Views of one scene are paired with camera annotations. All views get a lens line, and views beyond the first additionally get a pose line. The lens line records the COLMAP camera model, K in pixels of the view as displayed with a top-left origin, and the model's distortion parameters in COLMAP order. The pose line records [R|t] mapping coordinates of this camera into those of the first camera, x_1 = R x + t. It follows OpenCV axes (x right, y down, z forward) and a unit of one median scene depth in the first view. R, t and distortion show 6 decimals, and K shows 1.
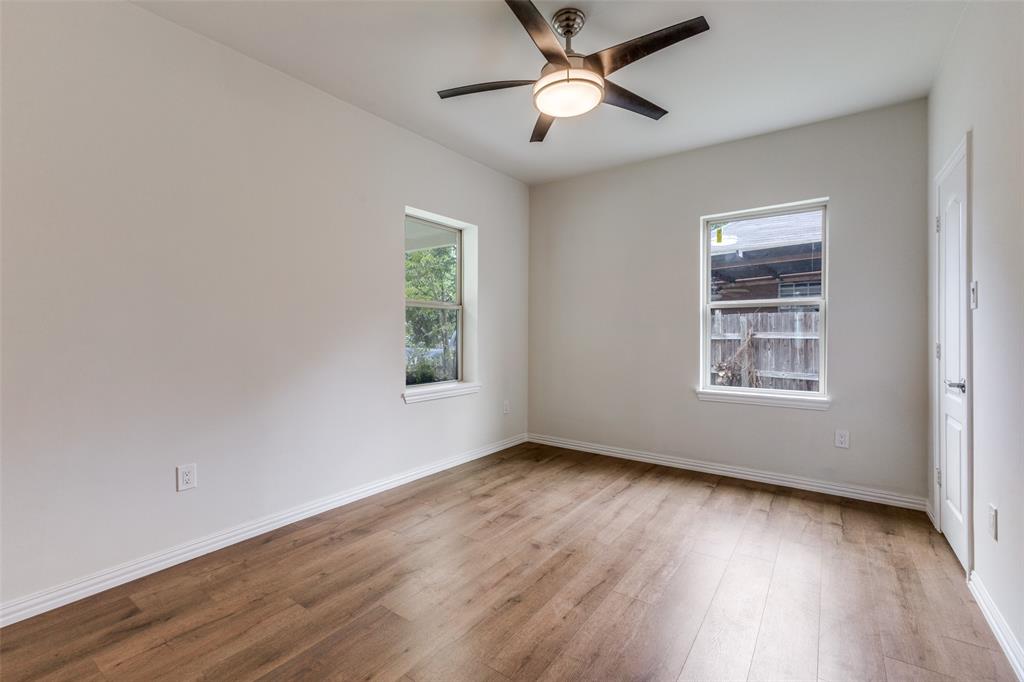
lens RADIAL K [[448.6, 0, 510.2], [0, 448.6, 337.7], [0, 0, 1]] dist [0.014056, -0.004851]
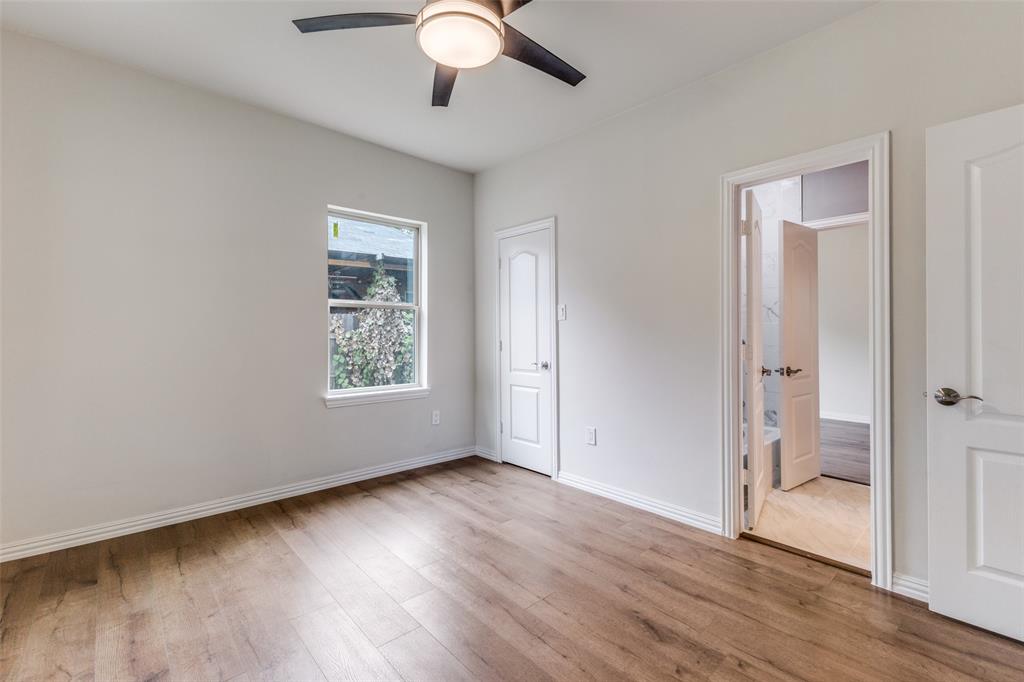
lens RADIAL K [[448.6, 0, 516.8], [0, 448.6, 331.3], [0, 0, 1]] dist [0.014056, -0.004851]
pose [[0.190939, 0.005003, 0.981589, -0.422086], [0.006346, 0.999960, -0.006331, -0.007145], [-0.981581, 0.007438, 0.190899, 0.500689]]
